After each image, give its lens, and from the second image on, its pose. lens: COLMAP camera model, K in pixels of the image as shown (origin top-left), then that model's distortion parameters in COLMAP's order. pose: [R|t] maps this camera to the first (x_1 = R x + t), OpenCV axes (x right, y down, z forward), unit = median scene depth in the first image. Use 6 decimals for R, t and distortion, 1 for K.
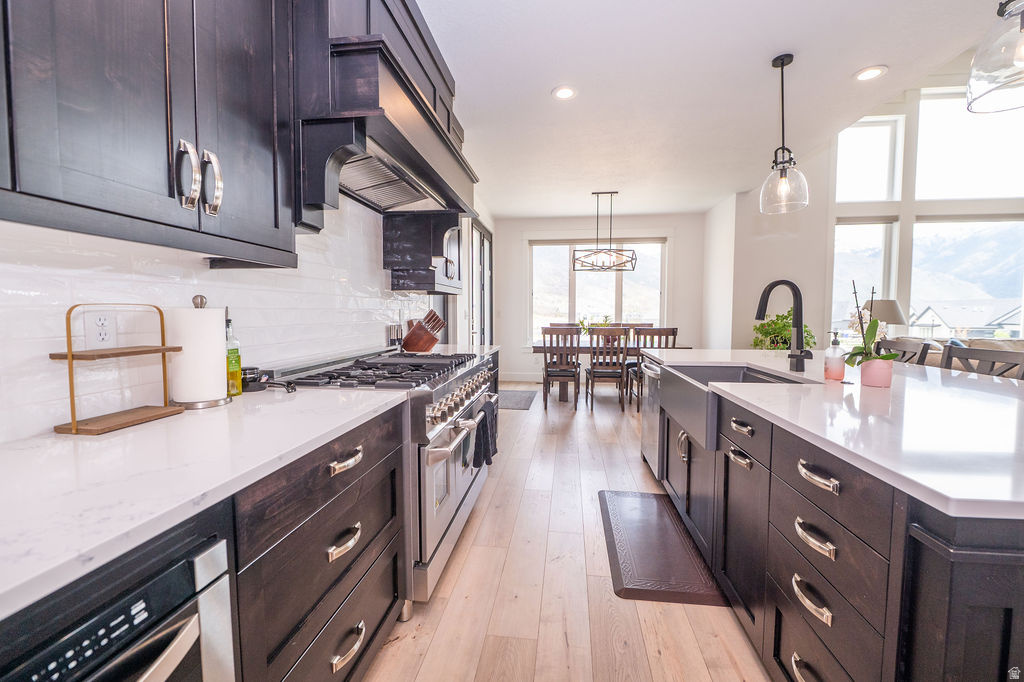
lens RADIAL K [[409.9, 0, 515.8], [0, 409.9, 337.0], [0, 0, 1]] dist [-0.009589, -0.000176]
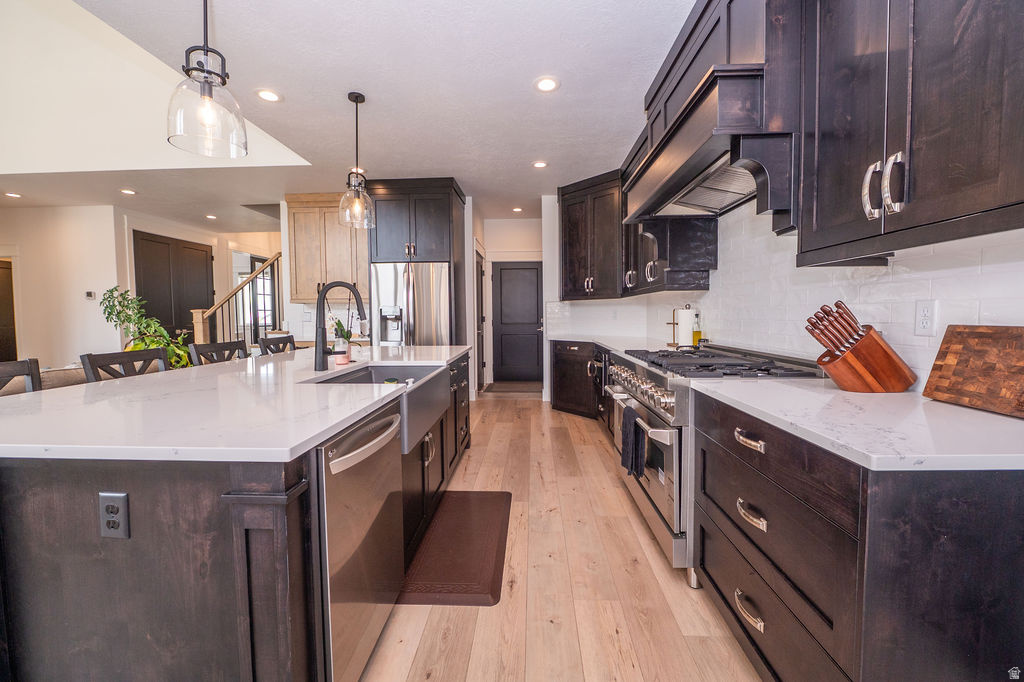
lens RADIAL K [[409.9, 0, 515.8], [0, 409.9, 337.0], [0, 0, 1]] dist [-0.009589, -0.000176]
pose [[-0.996274, 0.012601, -0.085317, 0.120374], [0.002815, 0.993492, 0.113866, -0.047171], [0.086197, 0.113202, -0.989826, 0.845706]]
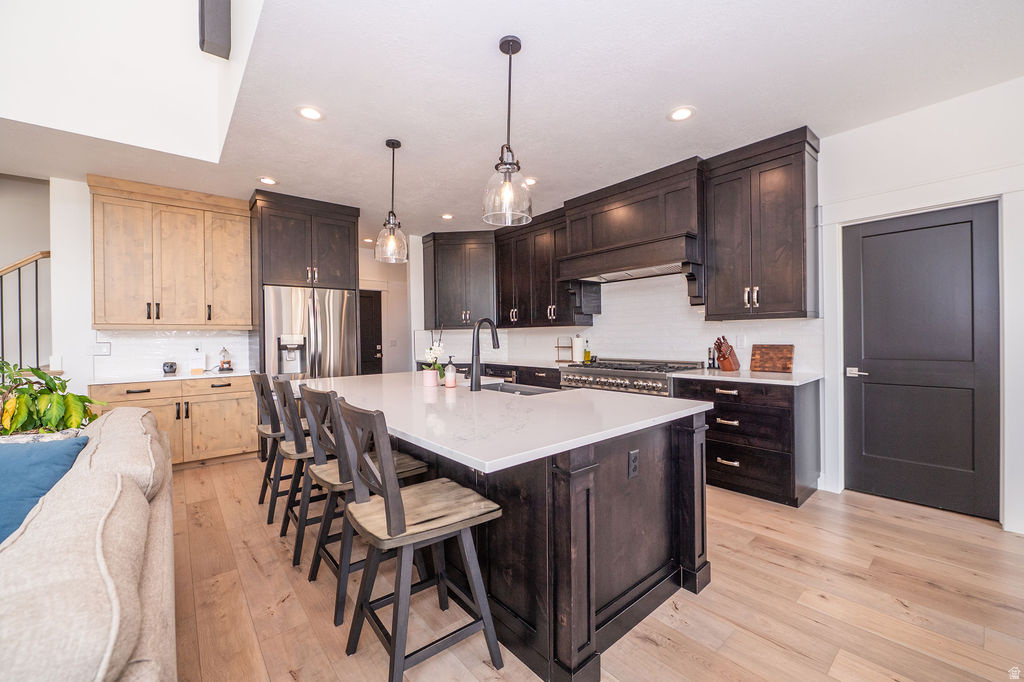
lens RADIAL K [[409.9, 0, 515.8], [0, 409.9, 337.0], [0, 0, 1]] dist [-0.009589, -0.000176]
pose [[-0.667841, 0.009644, -0.744242, 0.631870], [-0.031151, 0.998678, 0.040894, -0.054401], [0.743652, 0.050495, -0.666657, 0.789360]]
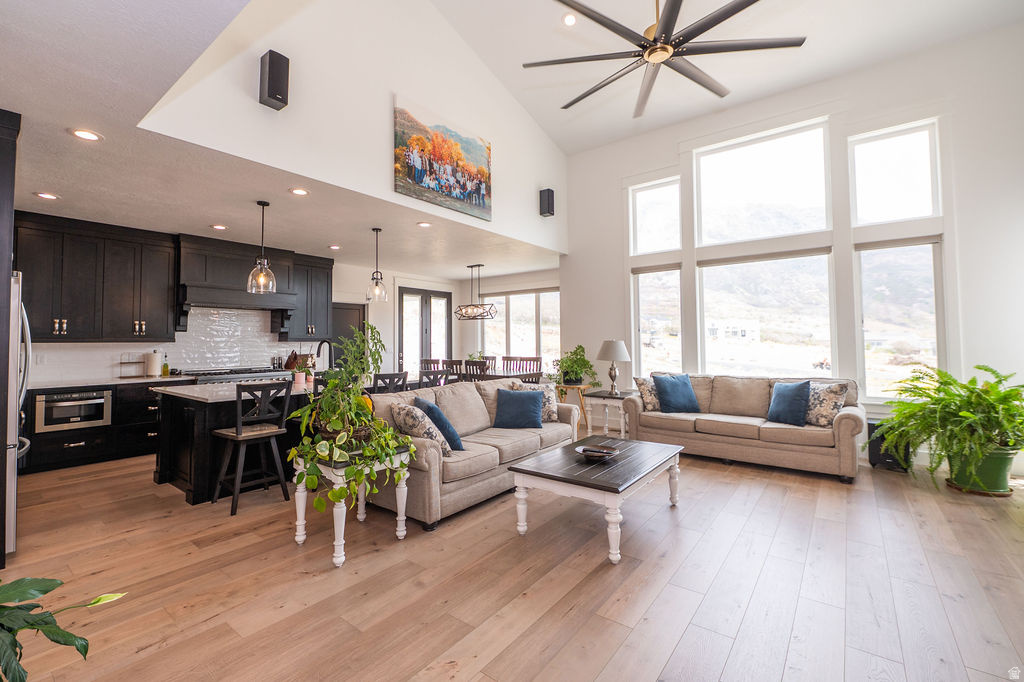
lens RADIAL K [[450.7, 0, 493.8], [0, 450.7, 323.0], [0, 0, 1]] dist [-0.000811, -0.000057]
pose [[0.852137, -0.022007, -0.522856, 1.138835], [-0.029160, 0.995566, -0.089427, -0.015910], [0.522506, 0.091451, 0.847717, -0.274205]]
